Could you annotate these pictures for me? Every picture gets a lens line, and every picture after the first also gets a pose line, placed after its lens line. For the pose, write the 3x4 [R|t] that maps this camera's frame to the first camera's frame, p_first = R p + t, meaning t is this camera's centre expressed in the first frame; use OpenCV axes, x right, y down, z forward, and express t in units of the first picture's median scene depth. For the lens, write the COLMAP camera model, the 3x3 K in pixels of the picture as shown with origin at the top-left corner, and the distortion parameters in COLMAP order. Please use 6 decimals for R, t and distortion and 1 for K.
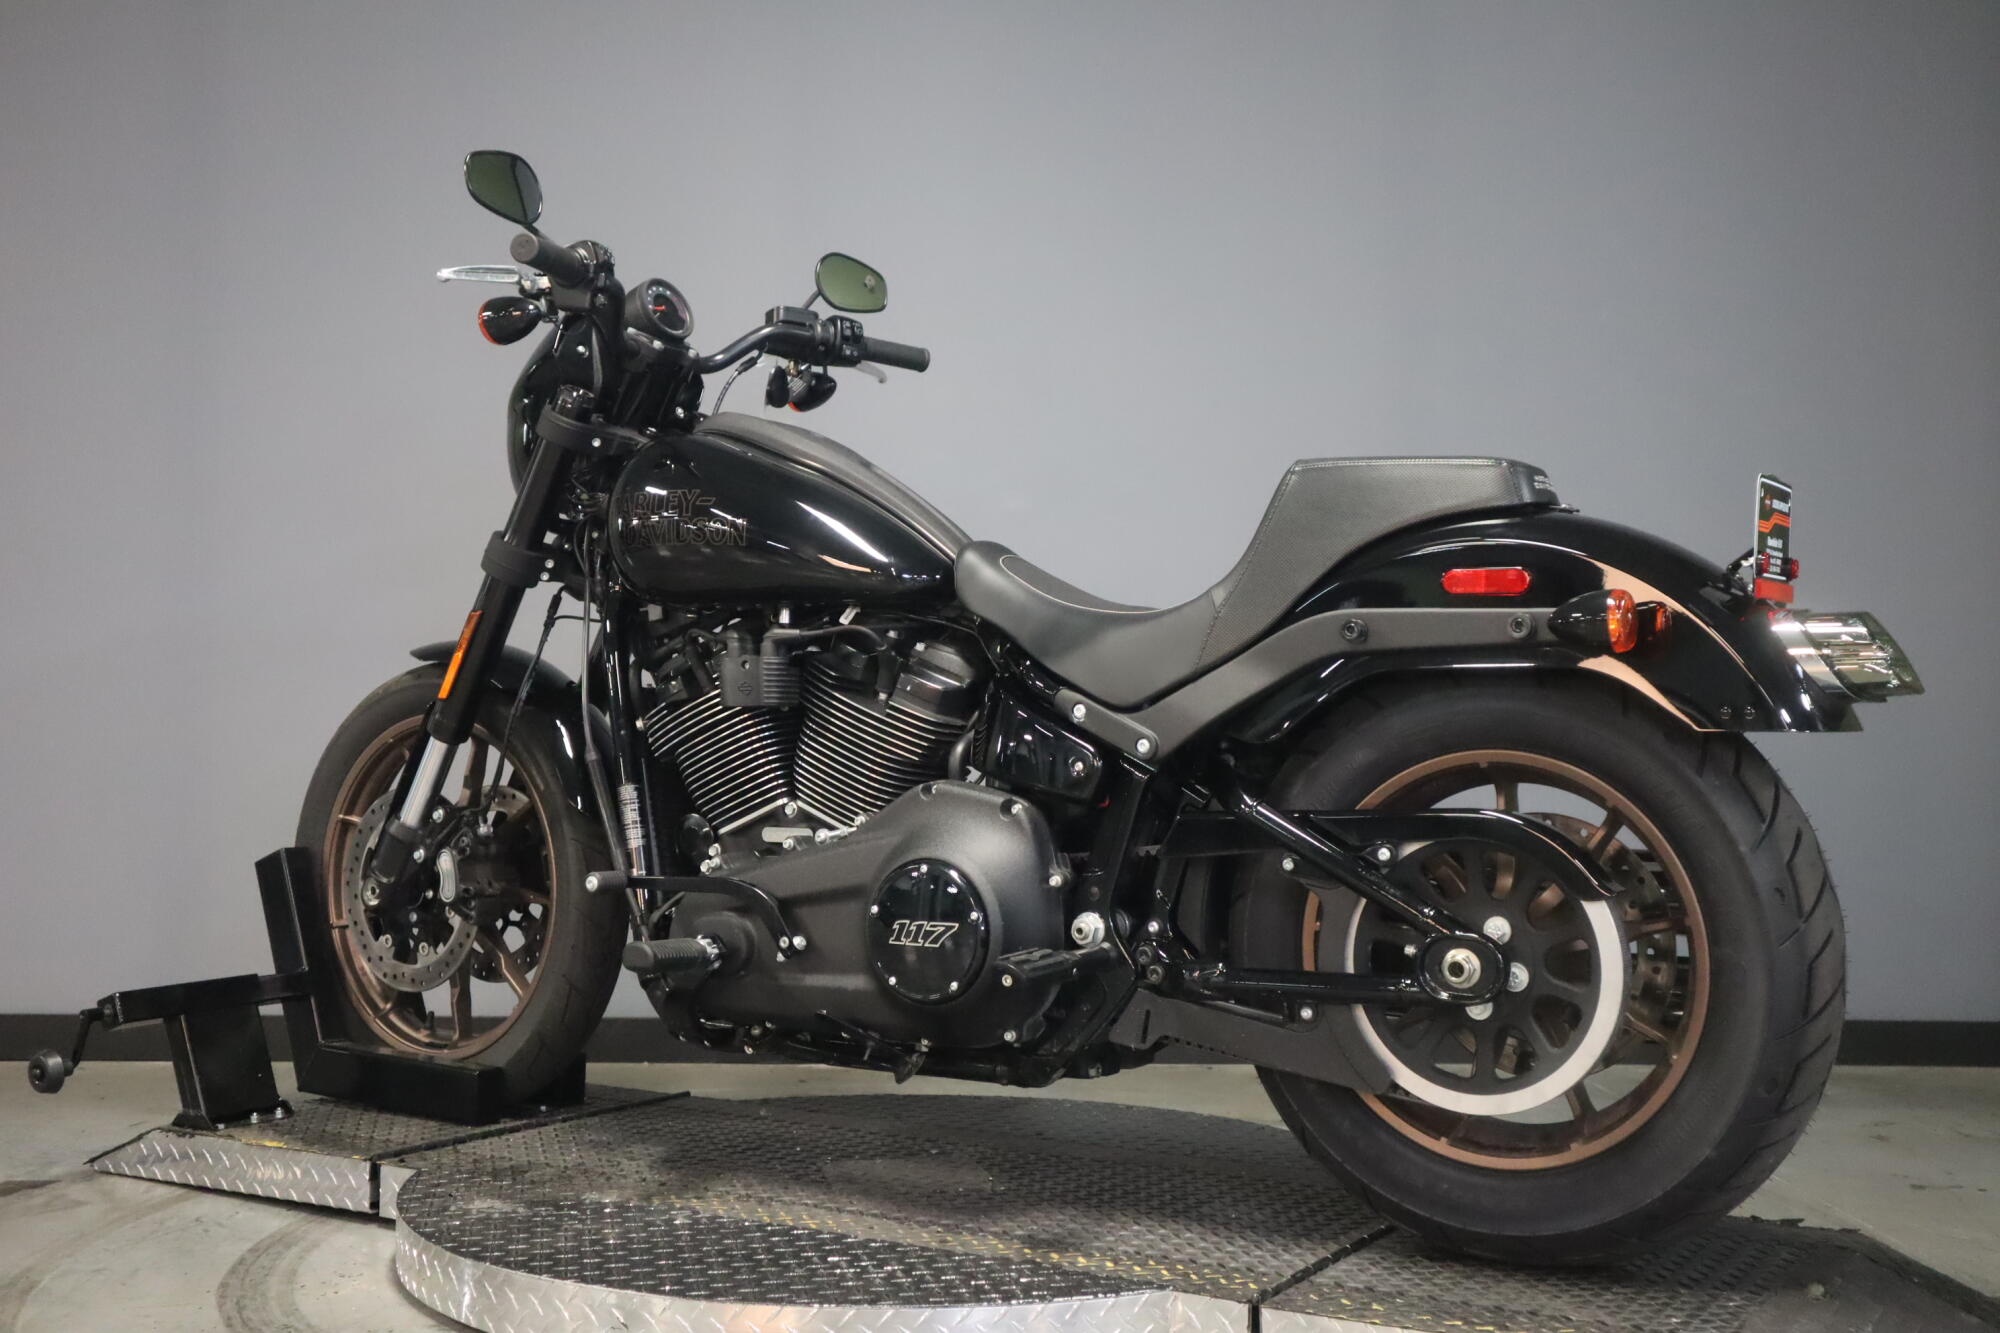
lens RADIAL K [[2021.5, 0, 1000.0], [0, 2021.5, 666.5], [0, 0, 1]] dist [-0.037625, 0.003024]
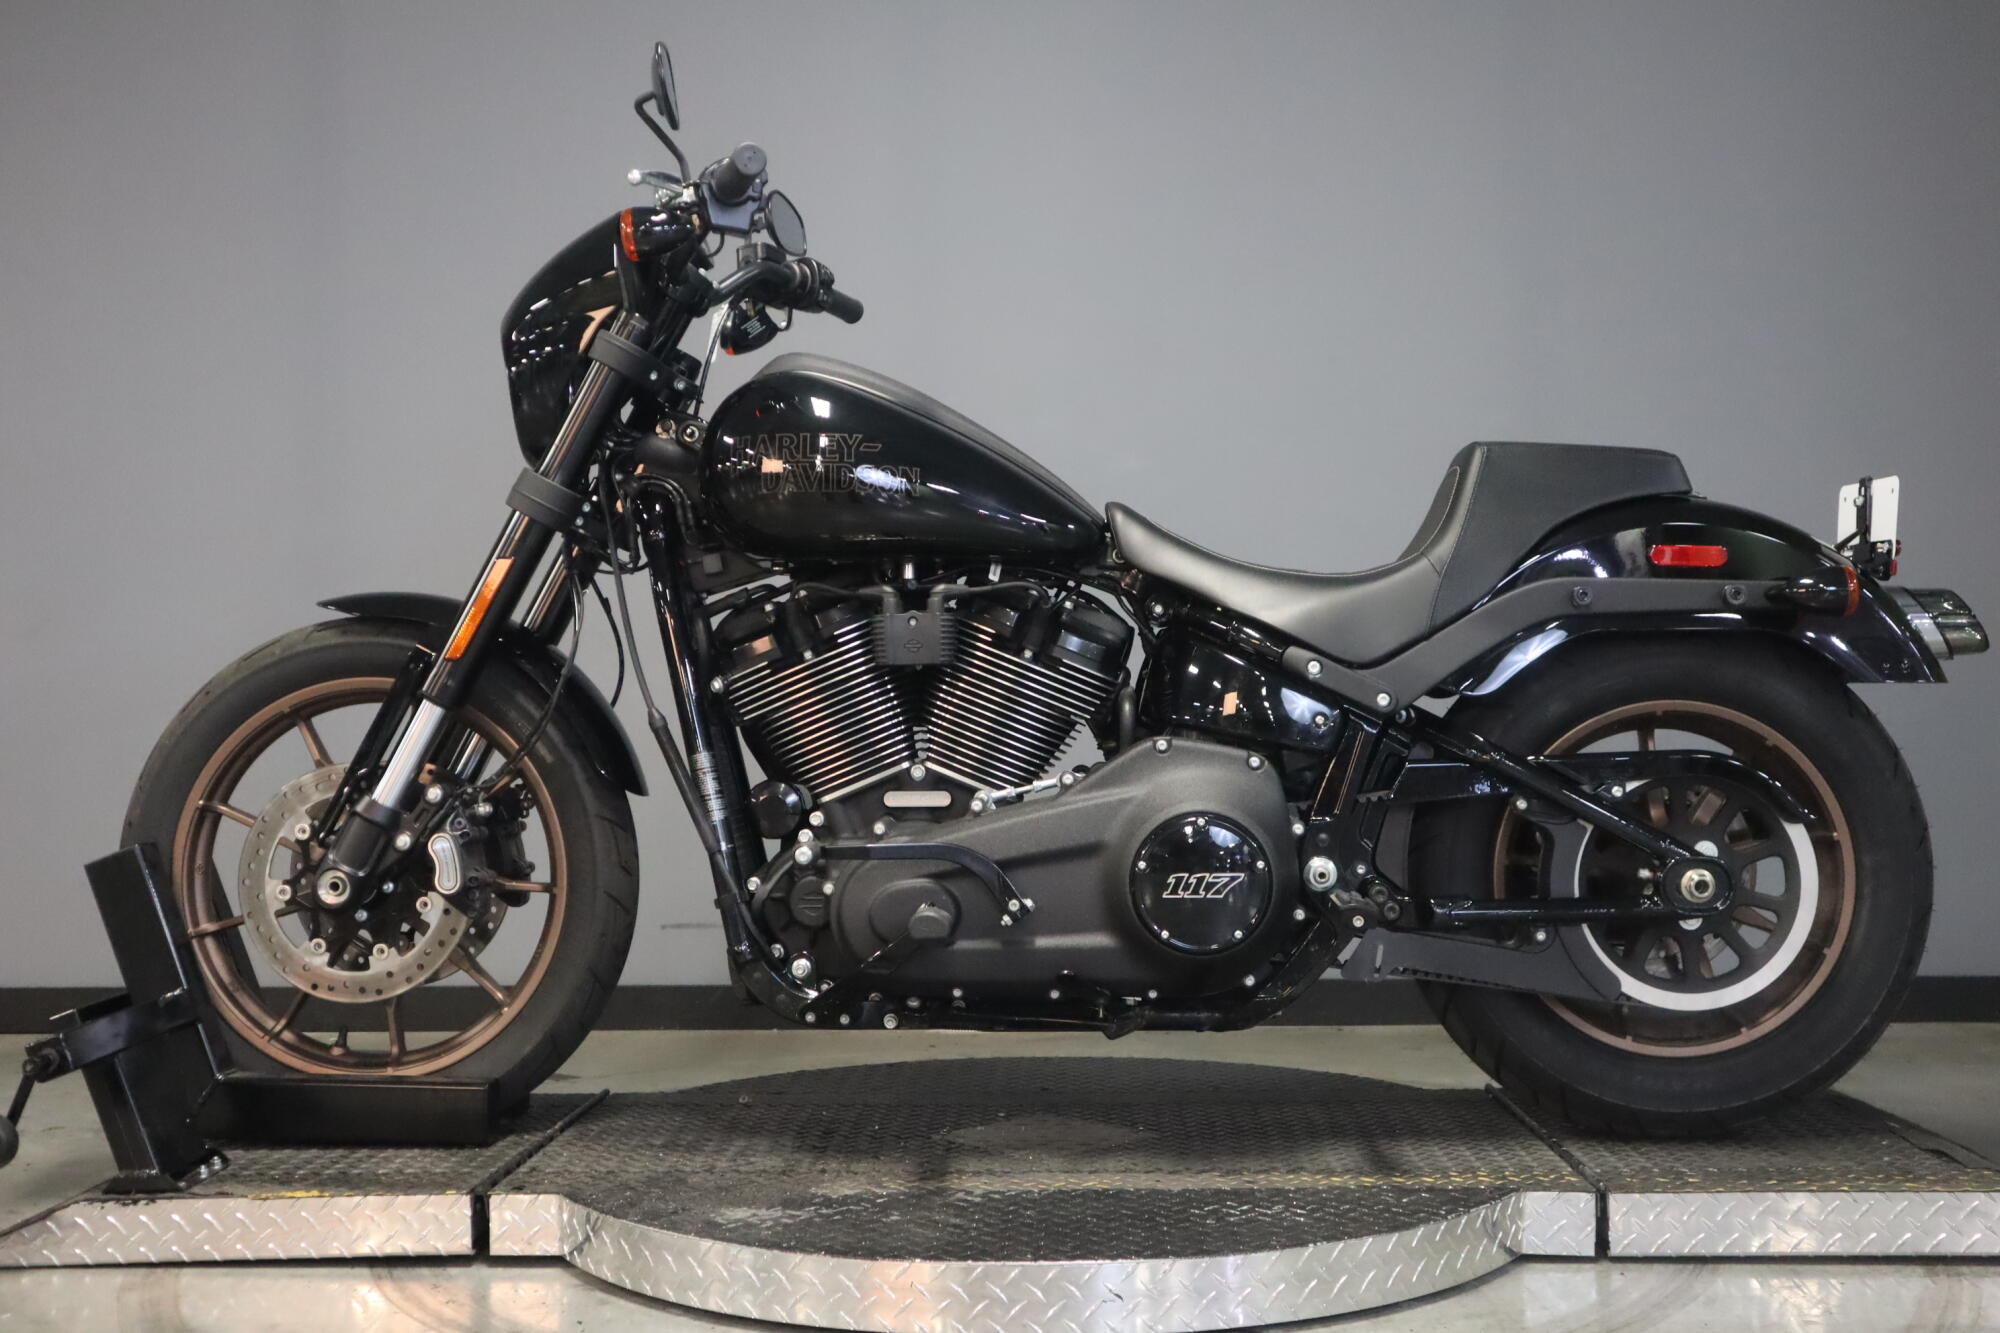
lens RADIAL K [[2047.0, 0, 995.0], [0, 2047.0, 673.3], [0, 0, 1]] dist [-0.026140, 0.087436]
pose [[0.868534, 0.000270, 0.495630, -0.597780], [-0.006189, 0.999928, 0.010302, 0.014016], [-0.495591, -0.012015, 0.868473, 0.145073]]
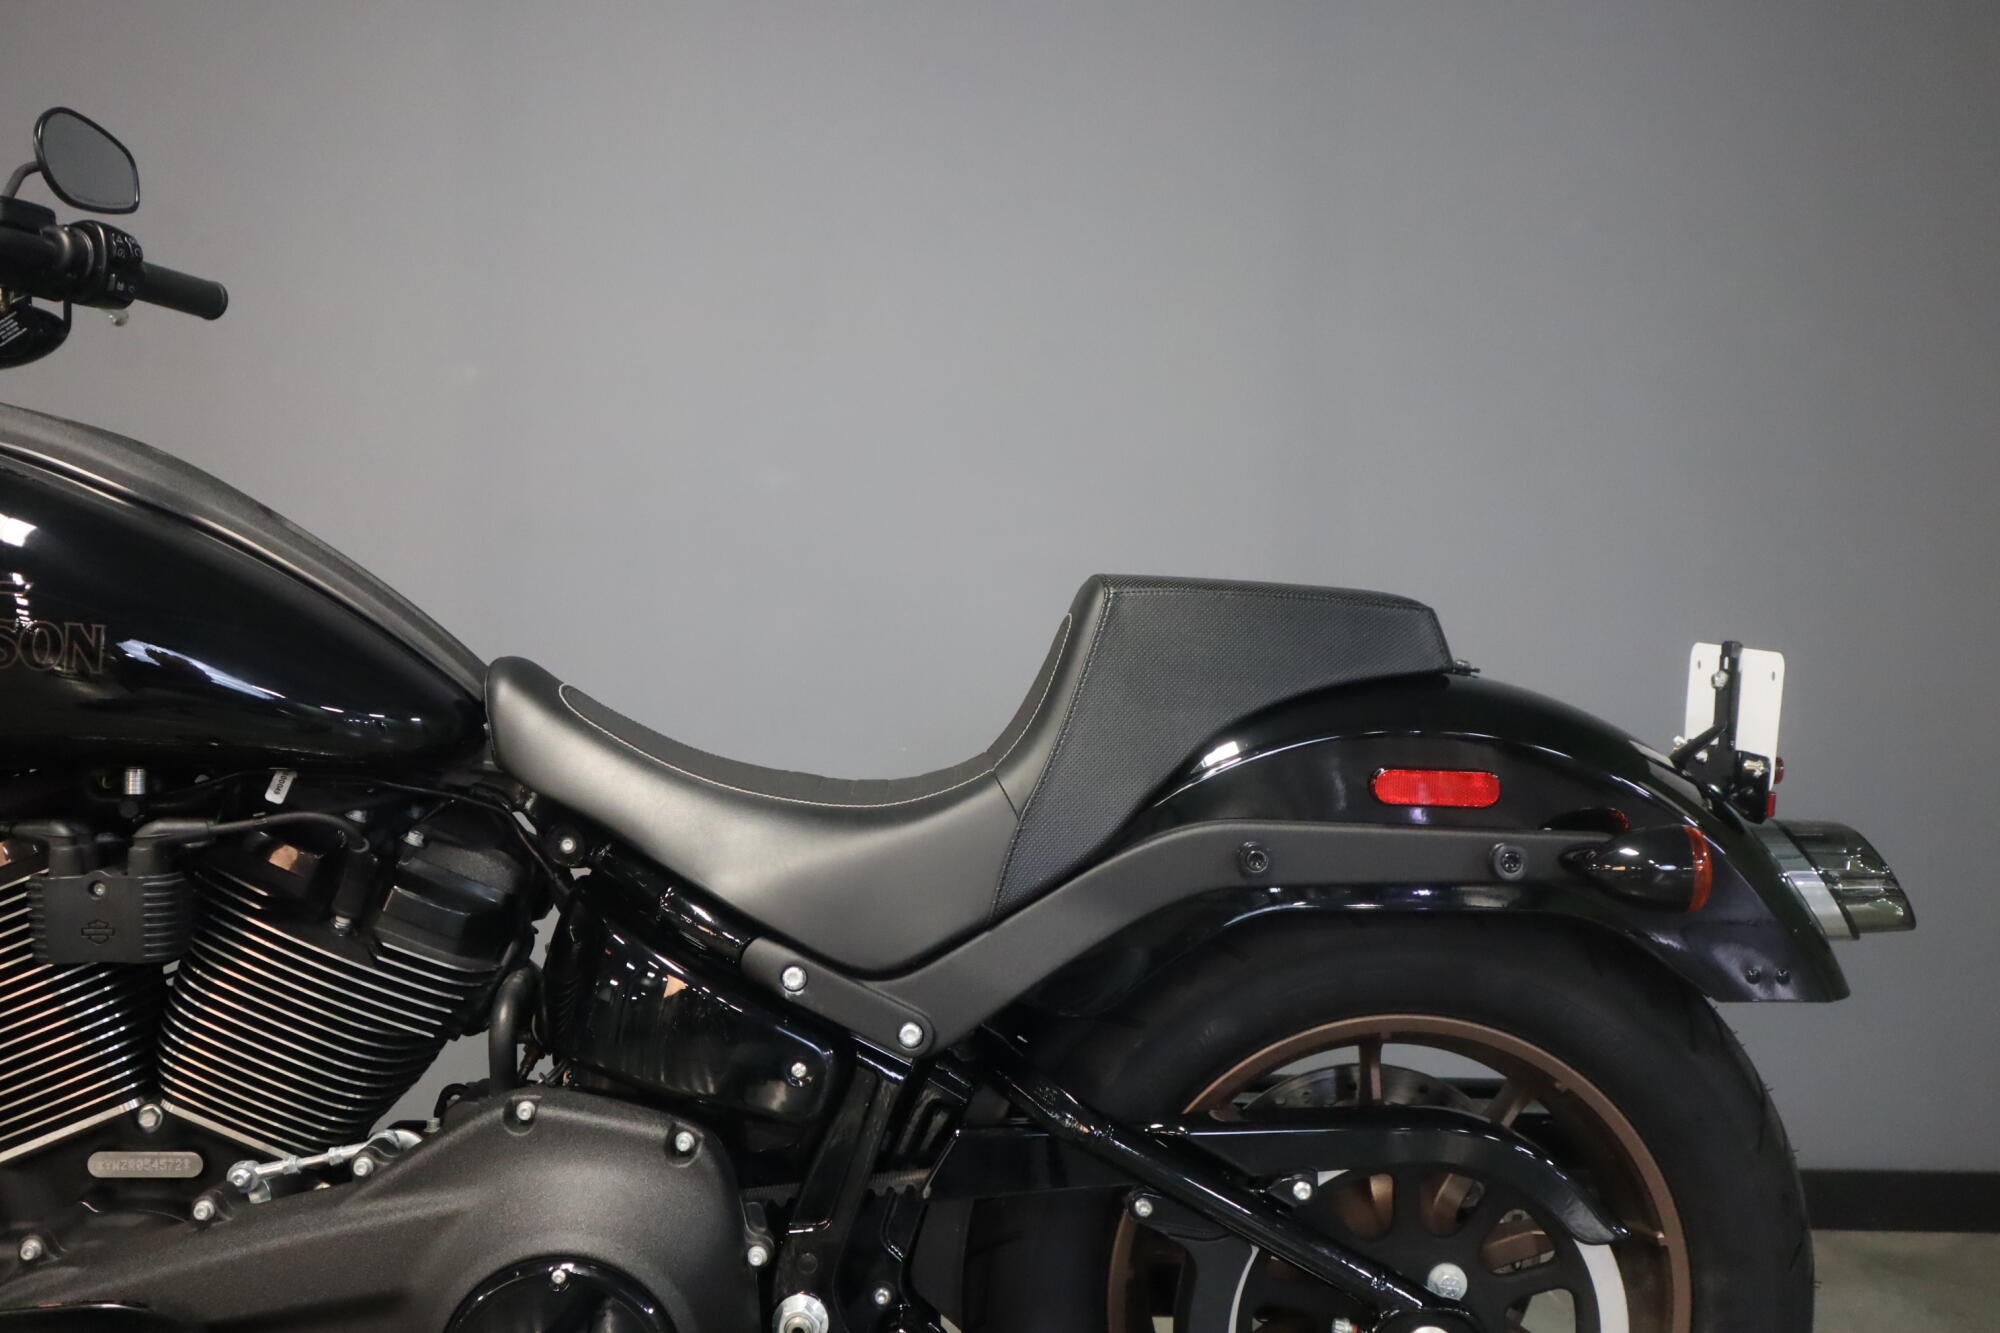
lens RADIAL K [[2047.0, 0, 995.0], [0, 2047.0, 673.3], [0, 0, 1]] dist [-0.026140, 0.087436]
pose [[0.839392, -0.009532, 0.543443, -0.232912], [-0.026095, 0.997986, 0.057812, -0.102109], [-0.542899, -0.062708, 0.837453, 0.423192]]
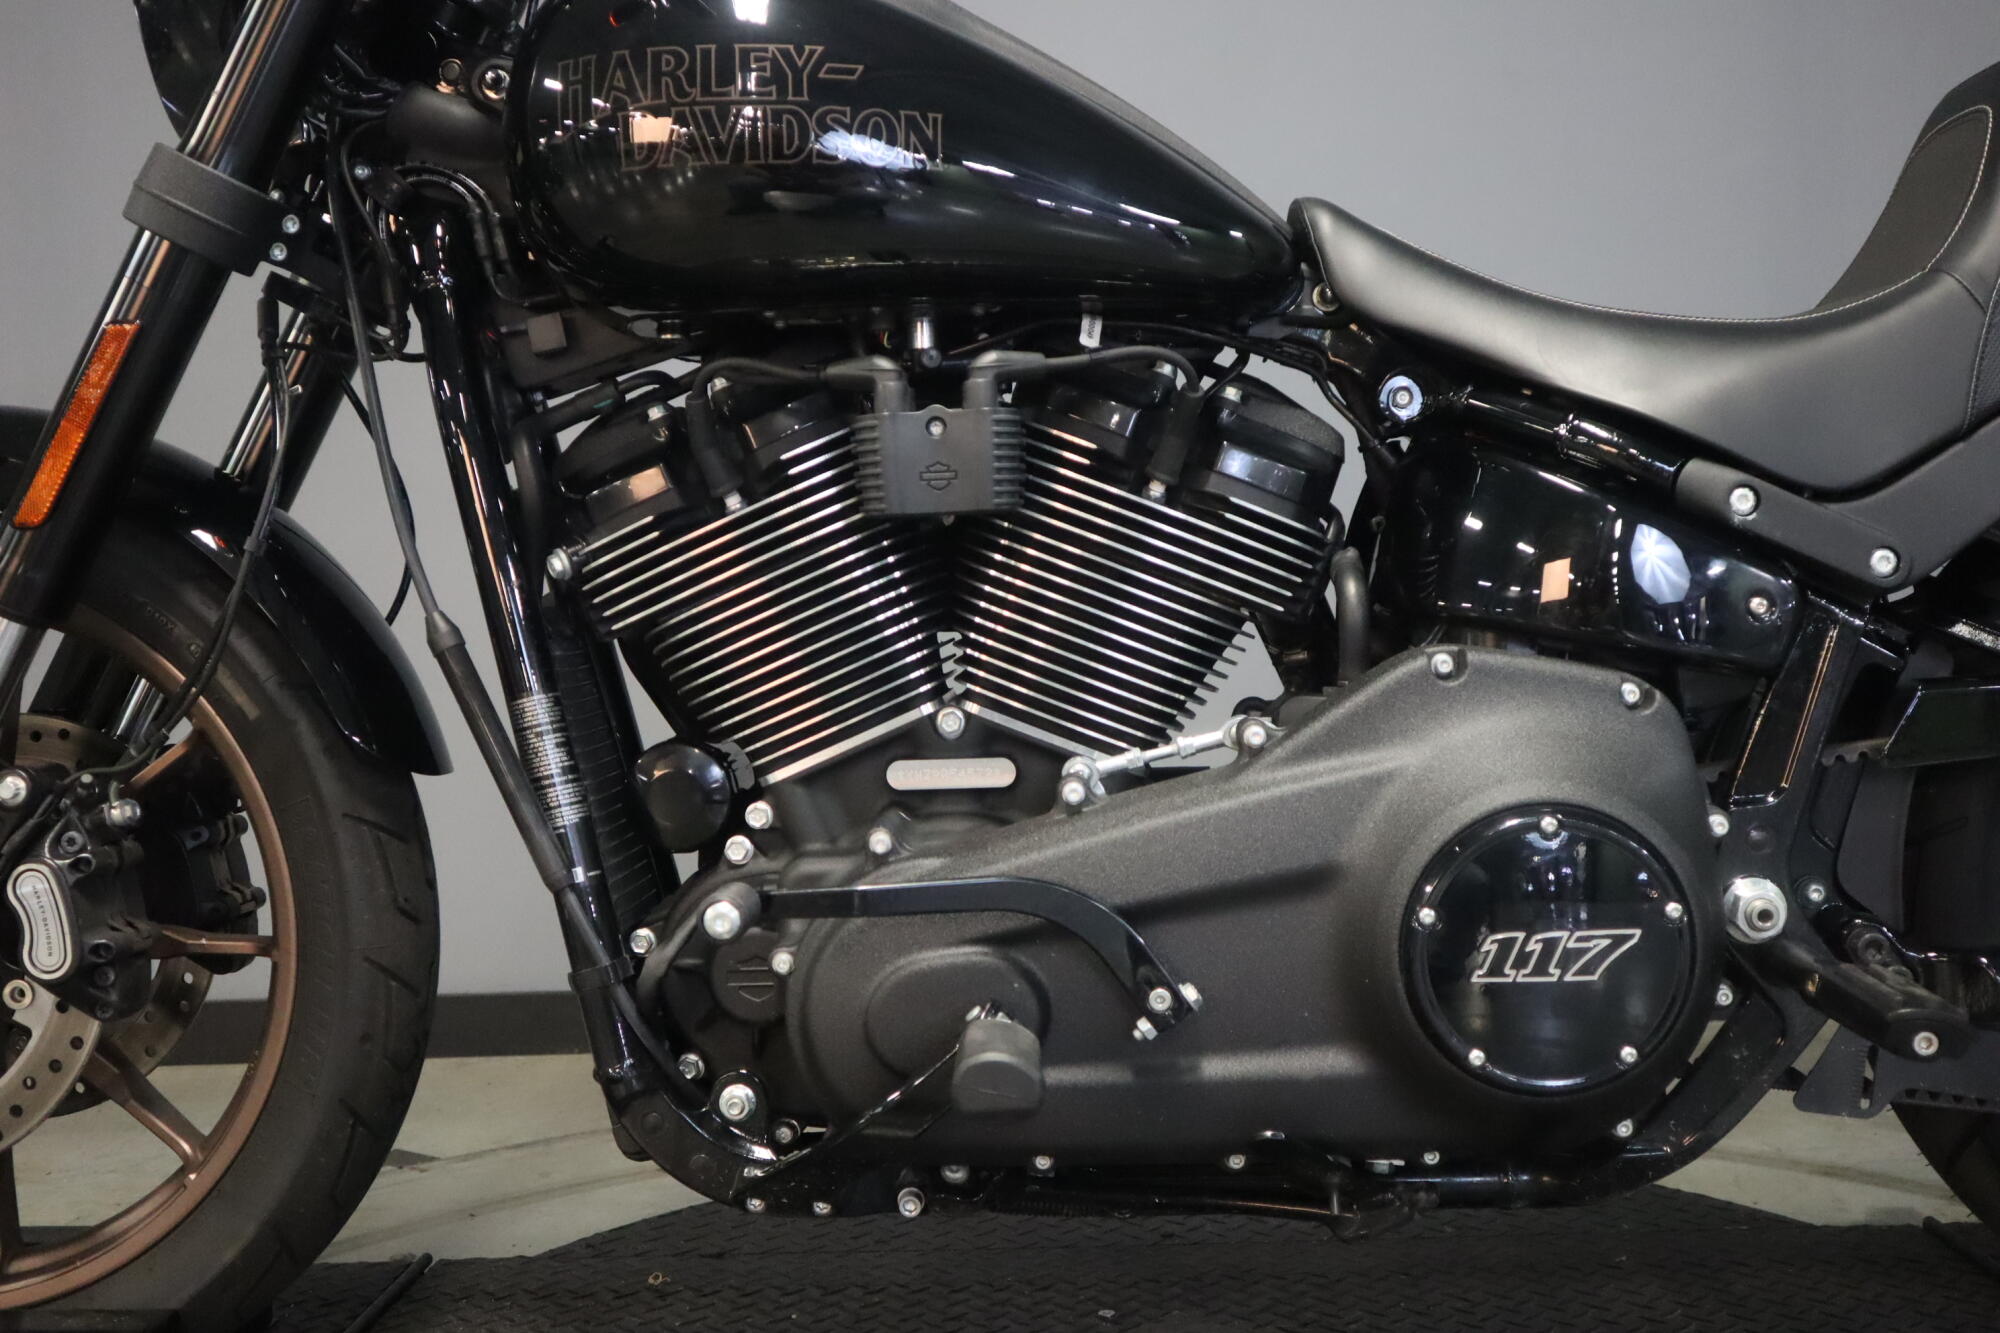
lens RADIAL K [[2047.0, 0, 995.0], [0, 2047.0, 673.3], [0, 0, 1]] dist [-0.026140, 0.087436]
pose [[0.865029, -0.050482, 0.499175, -0.373731], [0.017099, 0.997313, 0.071228, 0.024017], [-0.501430, -0.053079, 0.863569, 0.598282]]
